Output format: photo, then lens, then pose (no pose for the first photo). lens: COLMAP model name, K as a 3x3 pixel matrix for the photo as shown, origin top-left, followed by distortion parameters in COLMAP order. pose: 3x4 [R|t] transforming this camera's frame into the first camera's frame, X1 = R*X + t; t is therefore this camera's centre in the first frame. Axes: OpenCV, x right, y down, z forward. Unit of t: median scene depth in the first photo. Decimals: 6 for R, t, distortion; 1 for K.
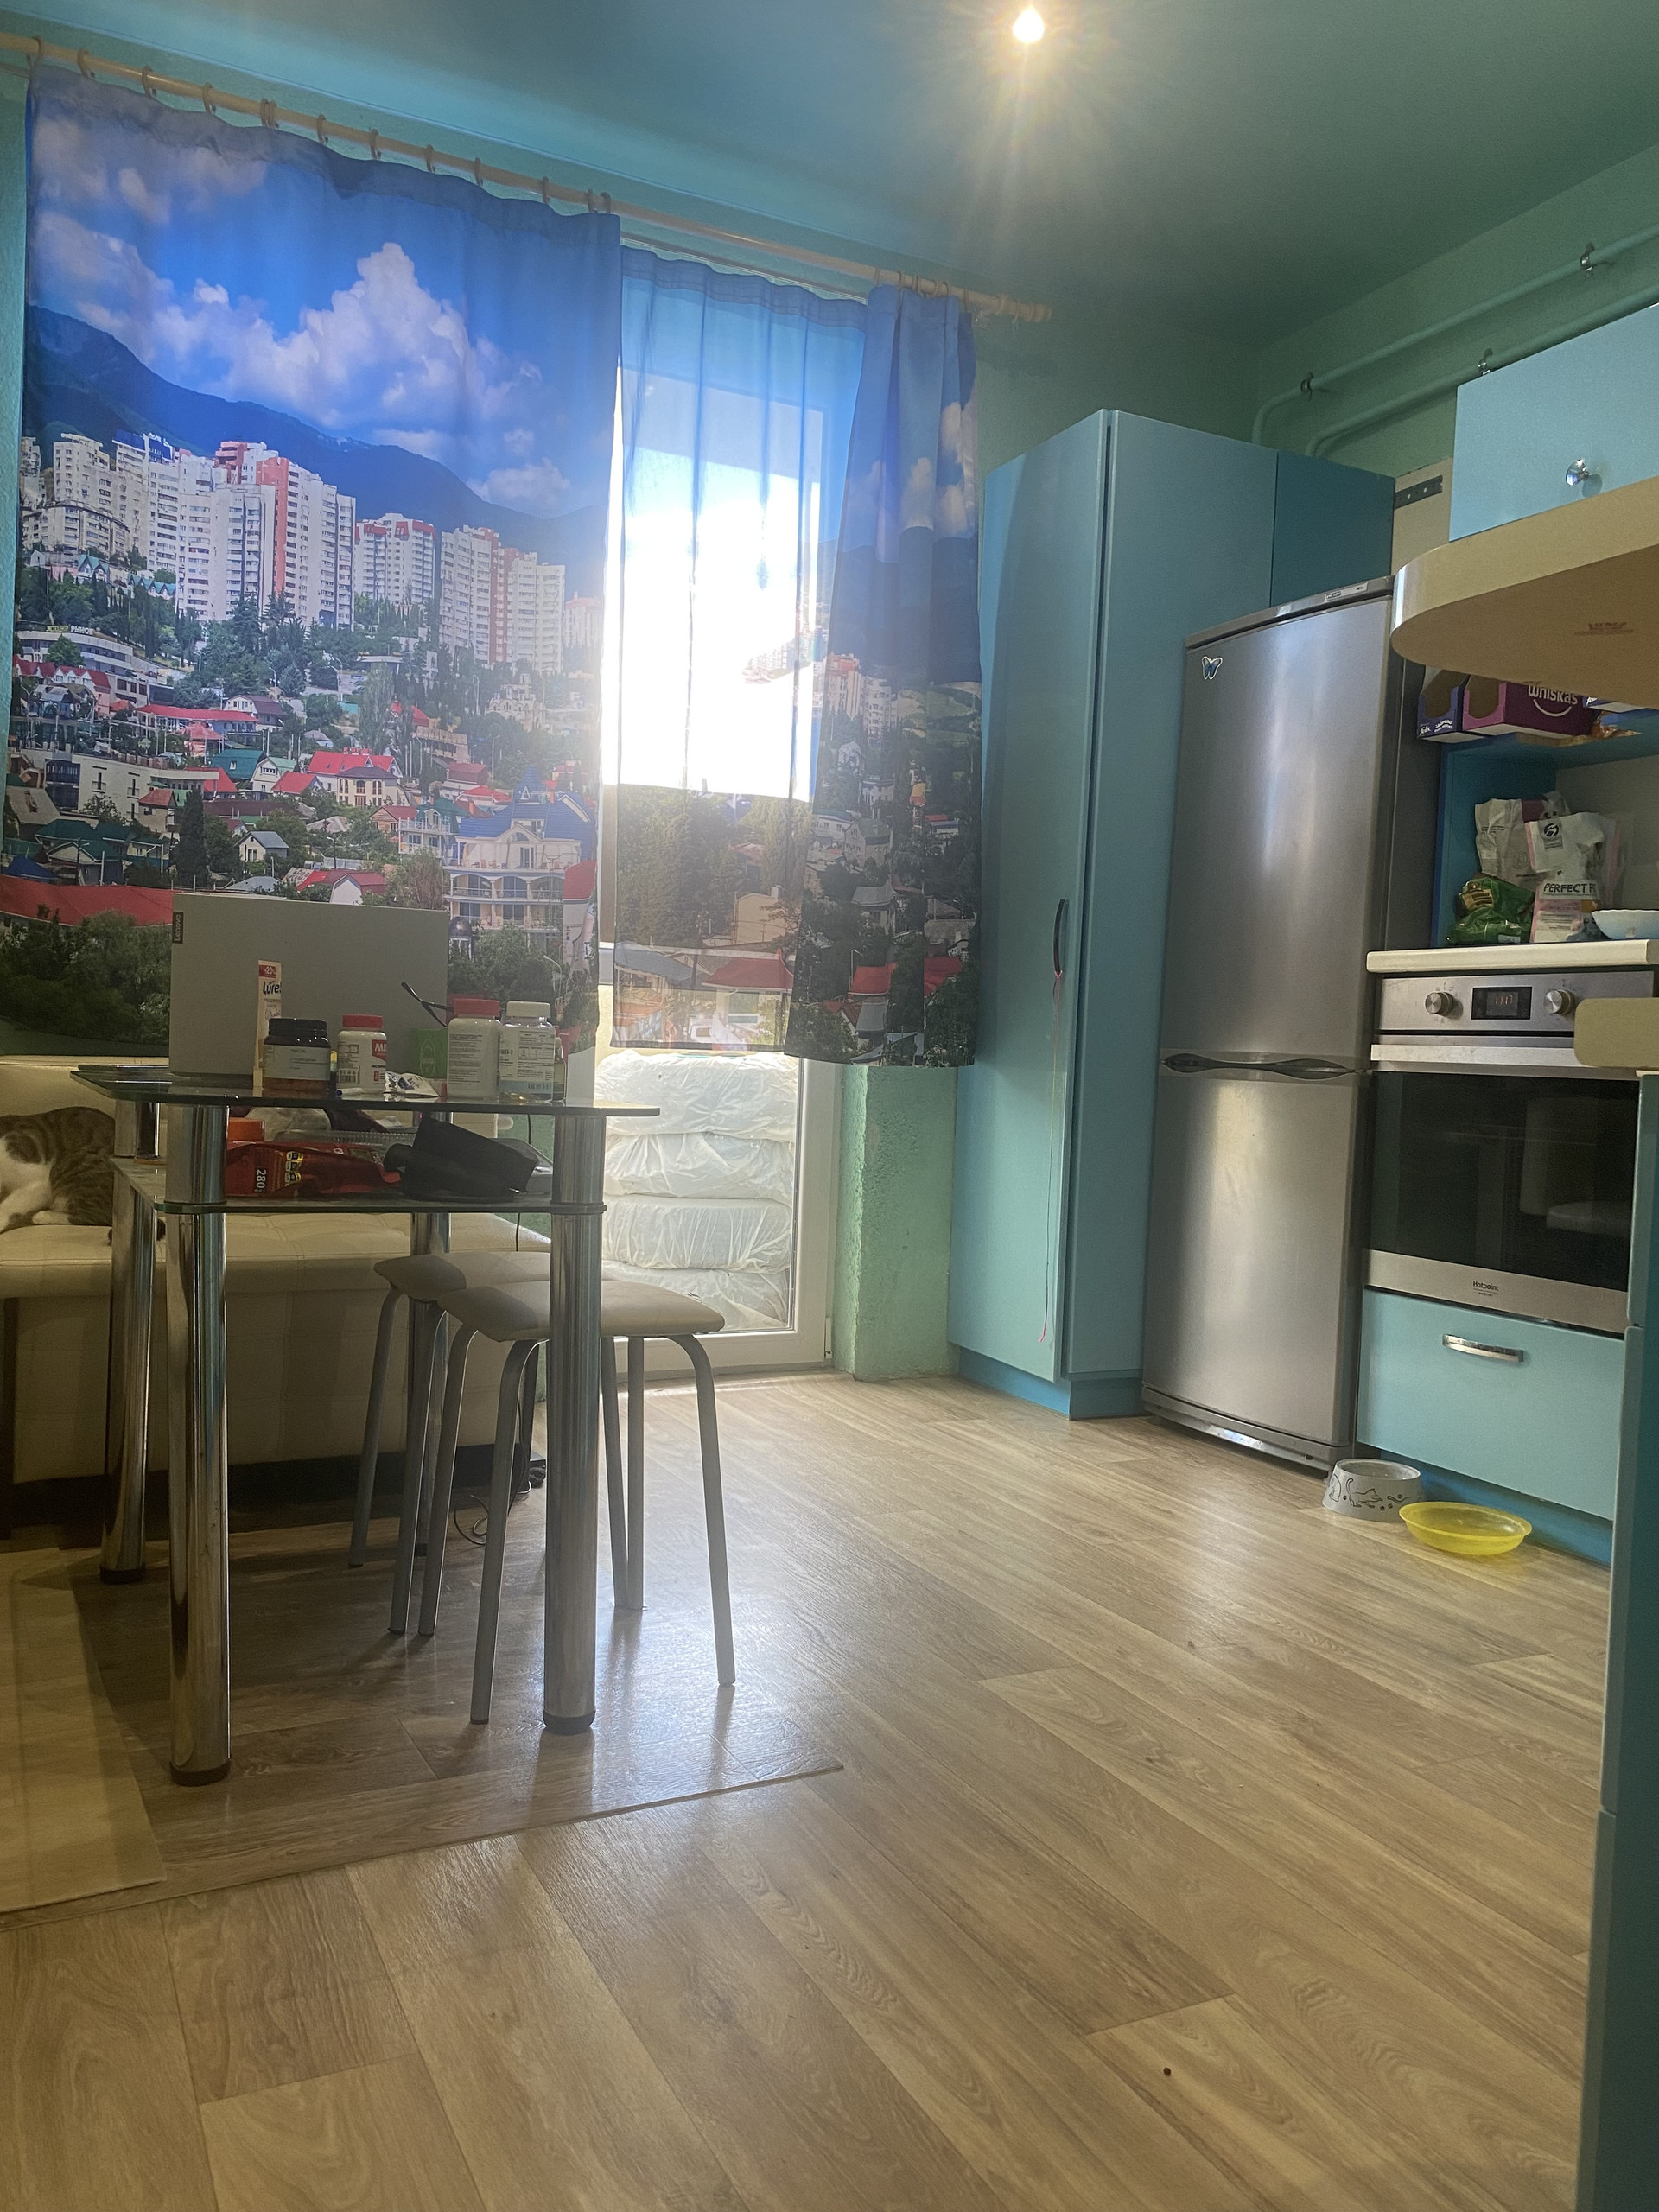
lens RADIAL K [[1738.7, 0, 807.7], [0, 1738.7, 1060.9], [0, 0, 1]] dist [0.049686, -0.066319]
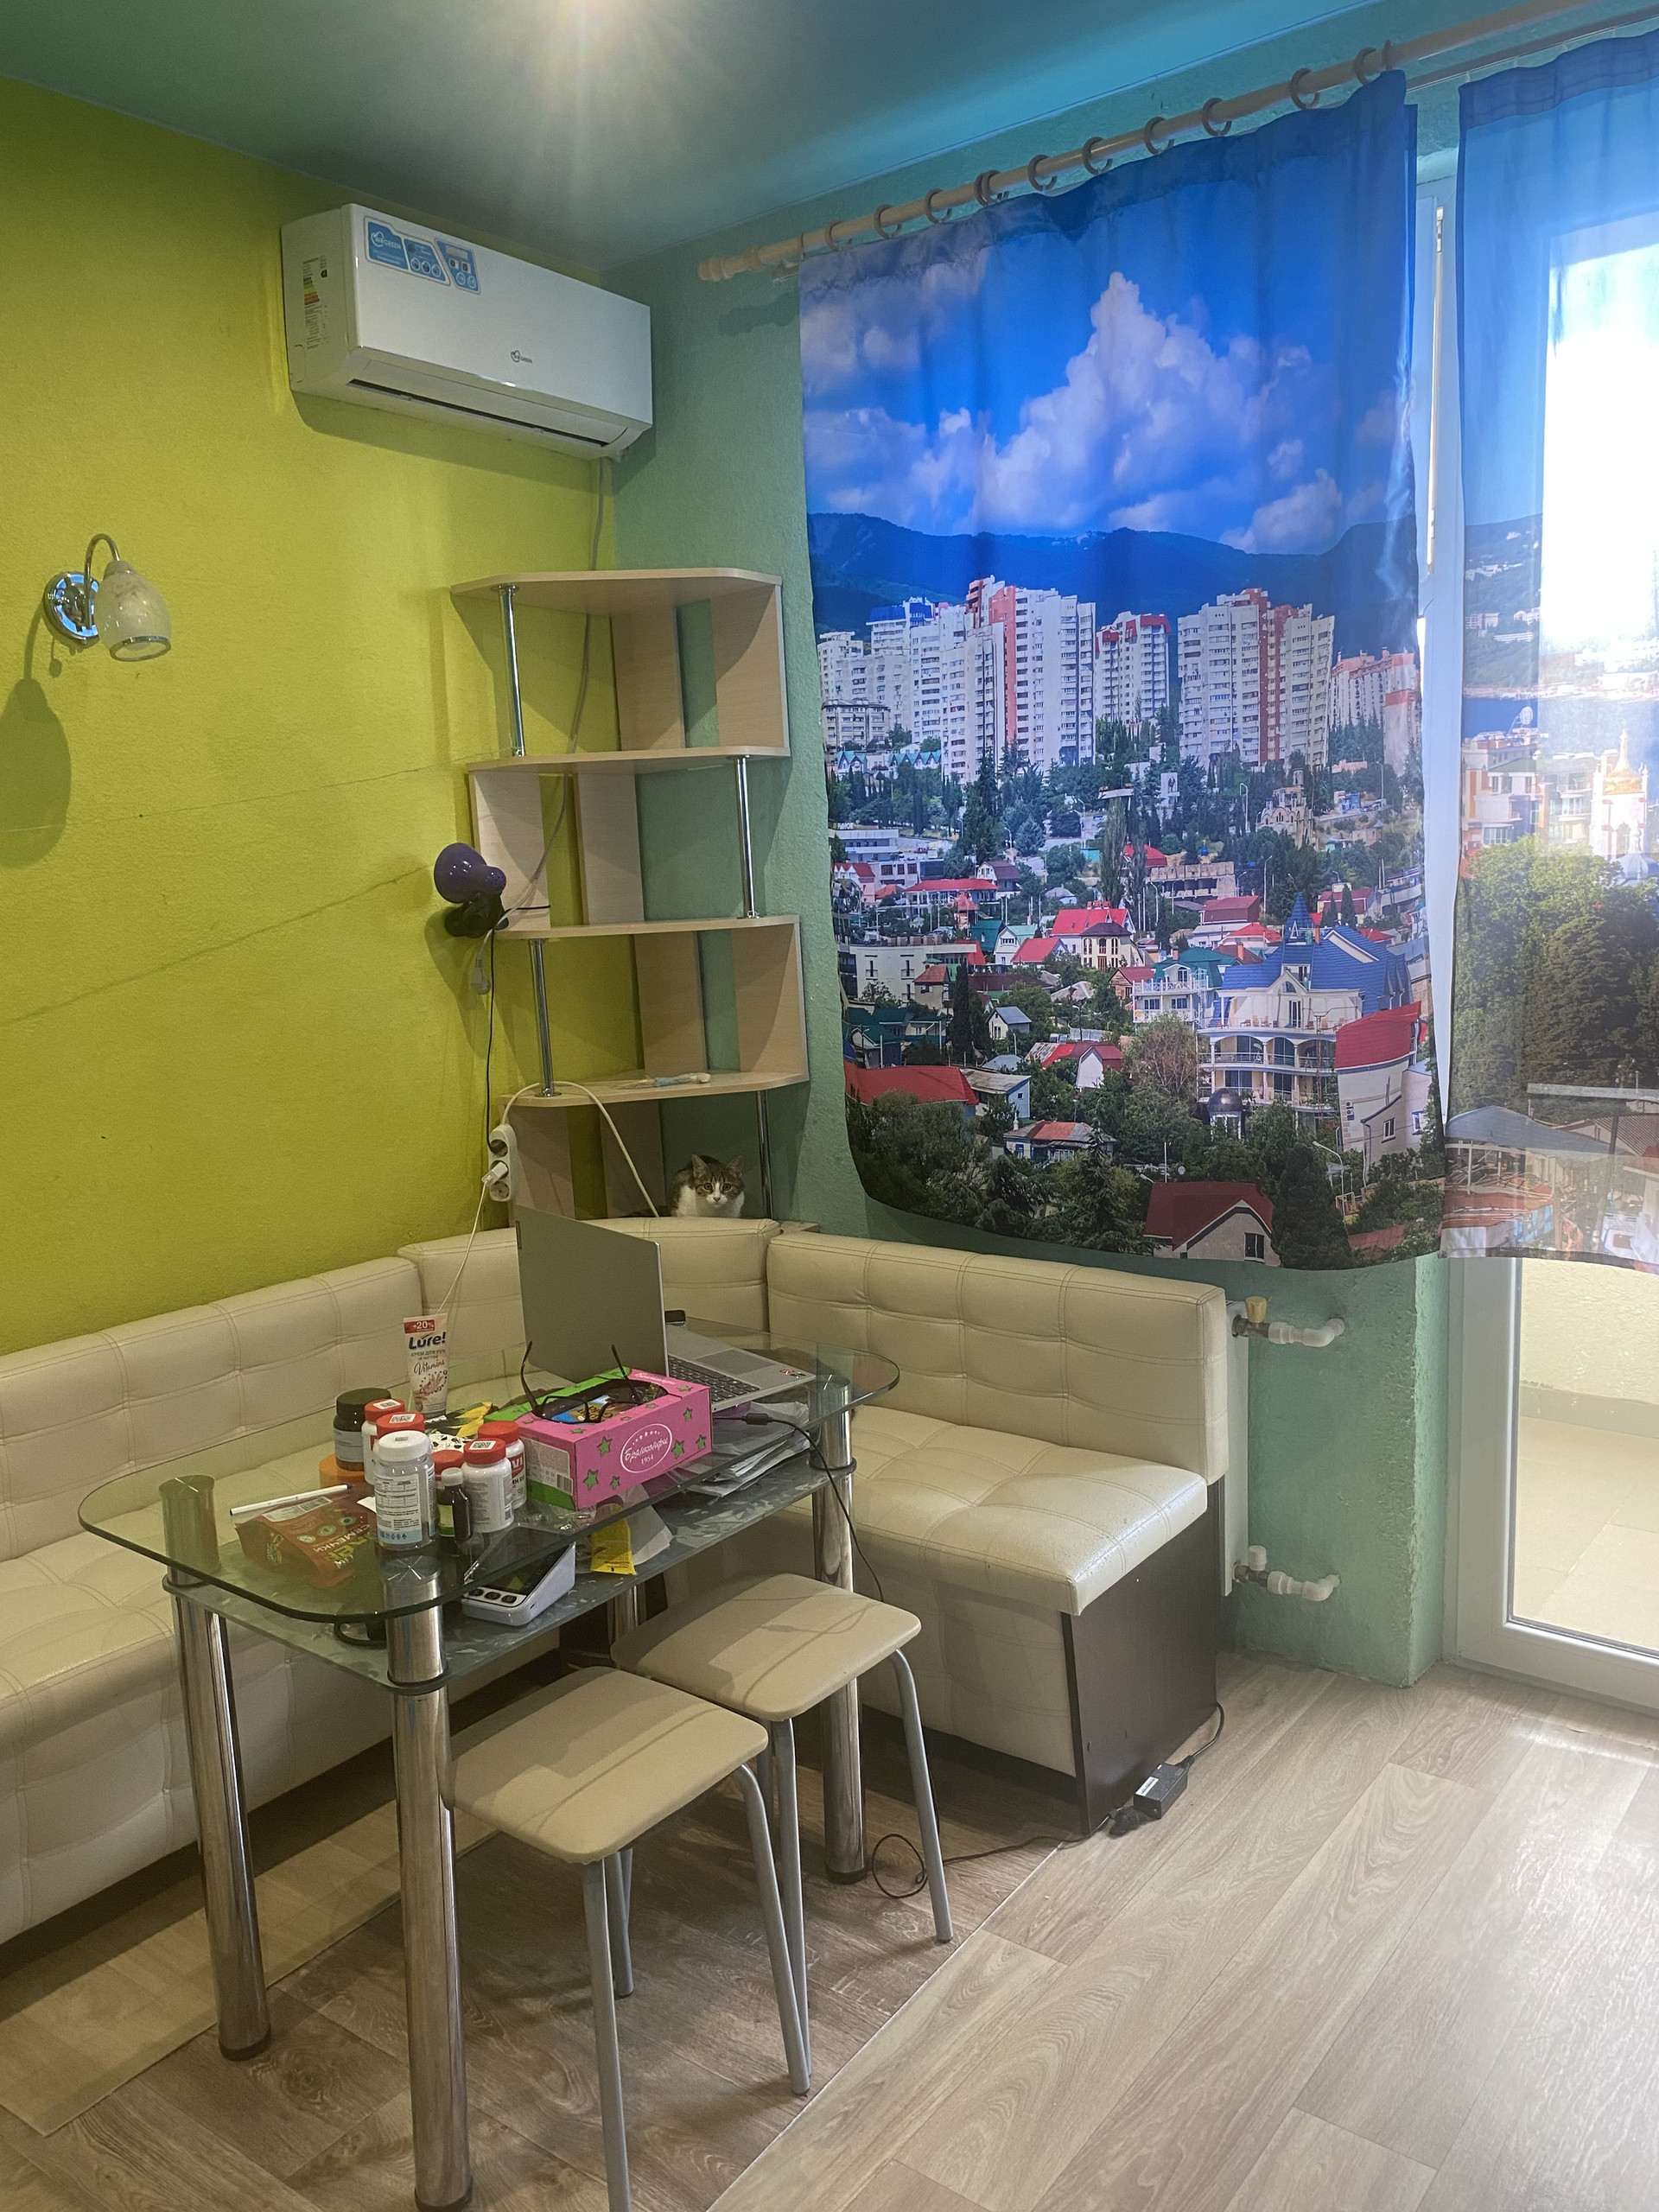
lens RADIAL K [[1681.0, 0, 847.4], [0, 1681.0, 1101.7], [0, 0, 1]] dist [0.041230, -0.070054]
pose [[0.446706, 0.080277, -0.891072, 0.444889], [0.059491, 0.991097, 0.119113, -0.188902], [0.892700, -0.106220, 0.437954, 0.514089]]
